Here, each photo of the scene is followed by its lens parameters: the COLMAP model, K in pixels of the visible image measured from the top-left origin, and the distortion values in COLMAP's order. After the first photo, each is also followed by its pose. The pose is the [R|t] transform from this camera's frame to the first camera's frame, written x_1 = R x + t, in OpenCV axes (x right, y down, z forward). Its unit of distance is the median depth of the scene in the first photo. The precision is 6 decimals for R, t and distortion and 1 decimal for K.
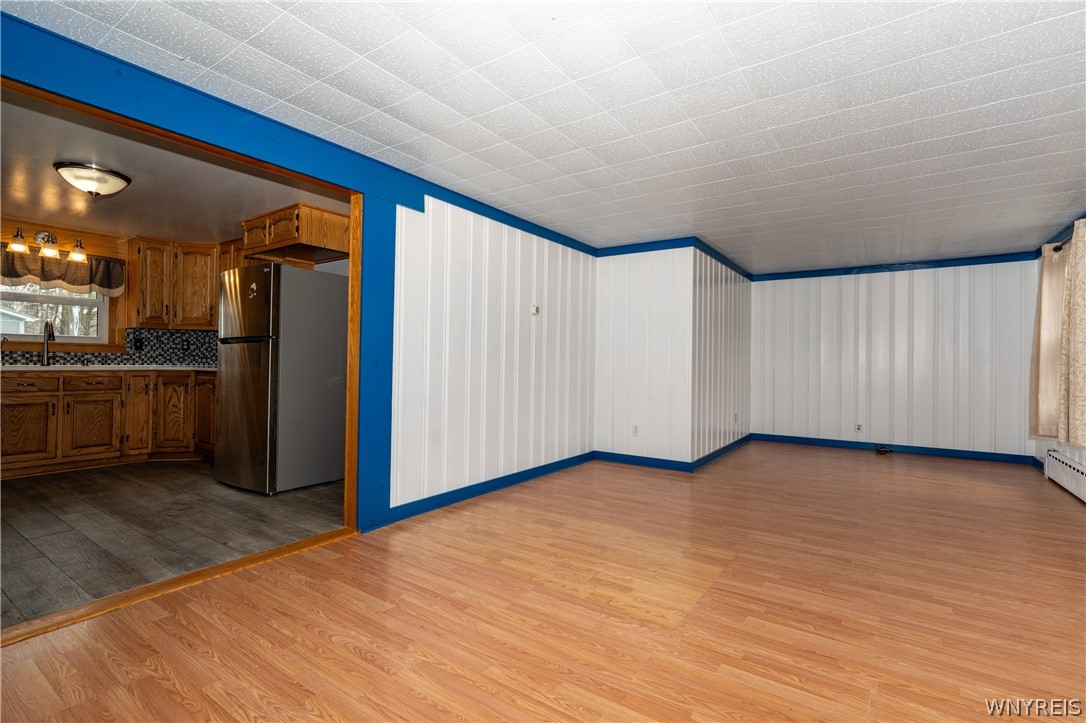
lens RADIAL K [[505.5, 0, 548.9], [0, 505.5, 361.2], [0, 0, 1]] dist [0.004009, 0.001271]
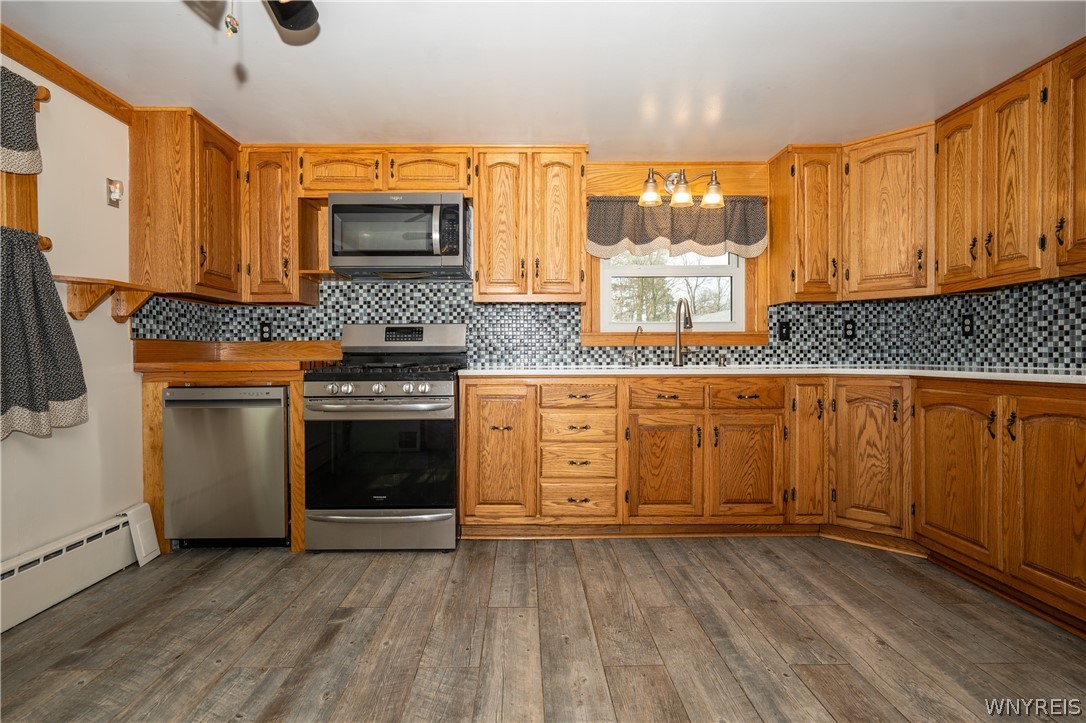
lens RADIAL K [[505.5, 0, 539.7], [0, 505.5, 360.5], [0, 0, 1]] dist [0.004009, 0.001271]
pose [[0.598403, -0.007617, -0.801159, -0.525783], [0.013779, 0.999905, 0.000785, -0.002159], [0.801076, -0.011509, 0.598451, 0.419232]]
